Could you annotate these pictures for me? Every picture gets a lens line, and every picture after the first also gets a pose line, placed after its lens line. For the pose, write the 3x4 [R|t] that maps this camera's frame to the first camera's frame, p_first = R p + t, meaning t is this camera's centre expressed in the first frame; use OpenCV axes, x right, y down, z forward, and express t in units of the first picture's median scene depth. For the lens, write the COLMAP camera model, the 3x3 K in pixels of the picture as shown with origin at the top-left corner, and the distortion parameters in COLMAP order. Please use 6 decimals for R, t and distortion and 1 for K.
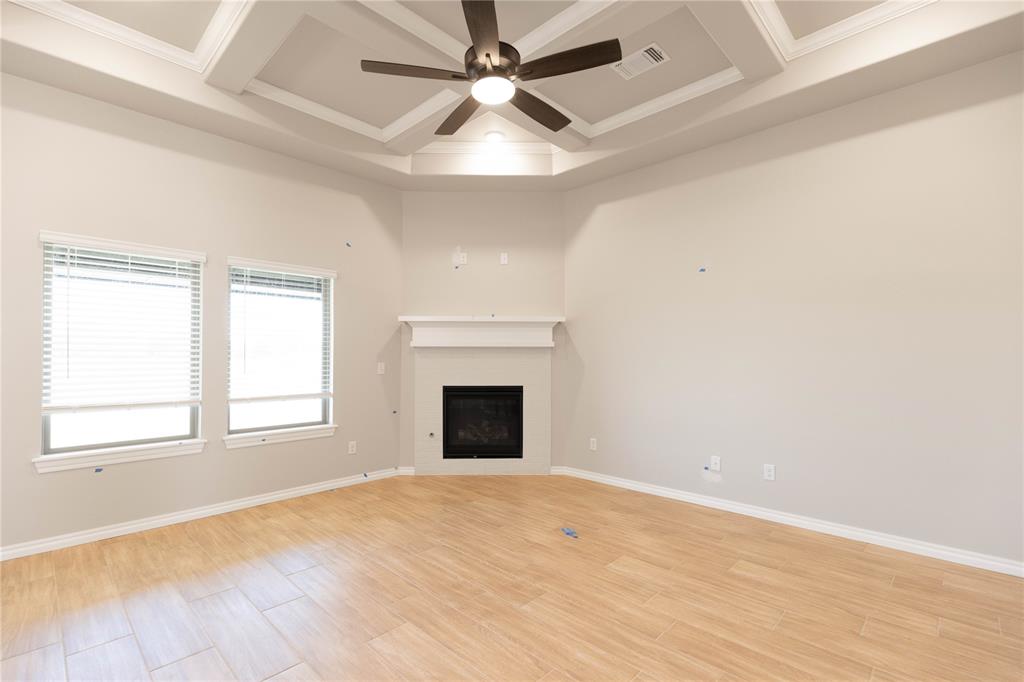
lens RADIAL K [[464.4, 0, 511.0], [0, 464.4, 345.6], [0, 0, 1]] dist [0.009108, -0.000551]
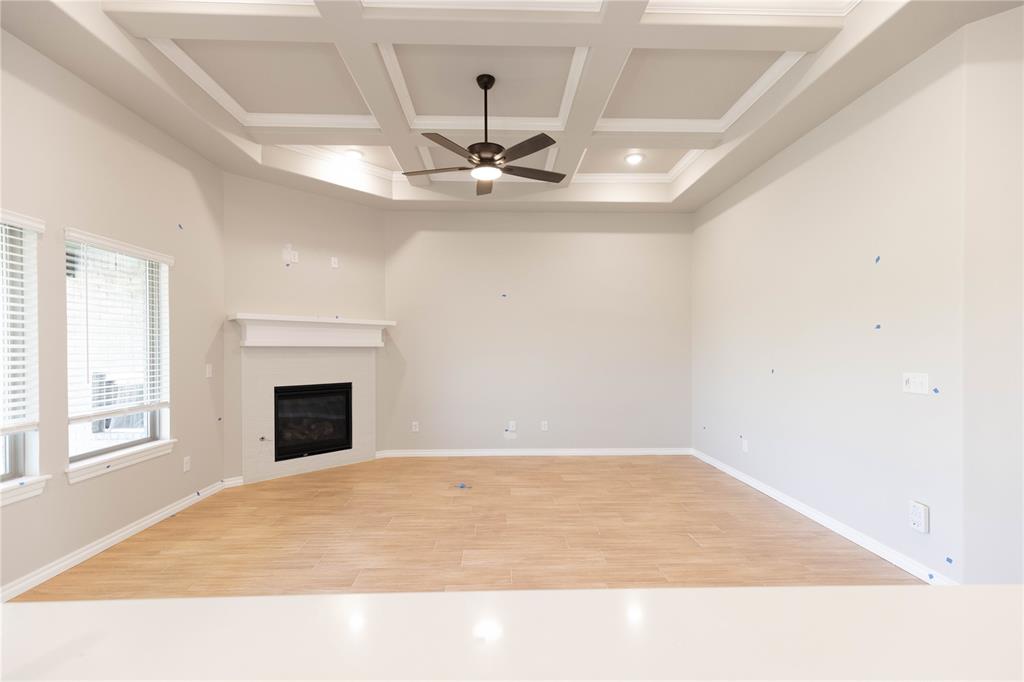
lens RADIAL K [[464.4, 0, 514.0], [0, 464.4, 345.8], [0, 0, 1]] dist [0.009108, -0.000551]
pose [[0.693320, 0.004908, 0.720613, -0.554771], [-0.015941, 0.999837, 0.008528, -0.016152], [-0.720453, -0.017400, 0.693285, -0.030699]]
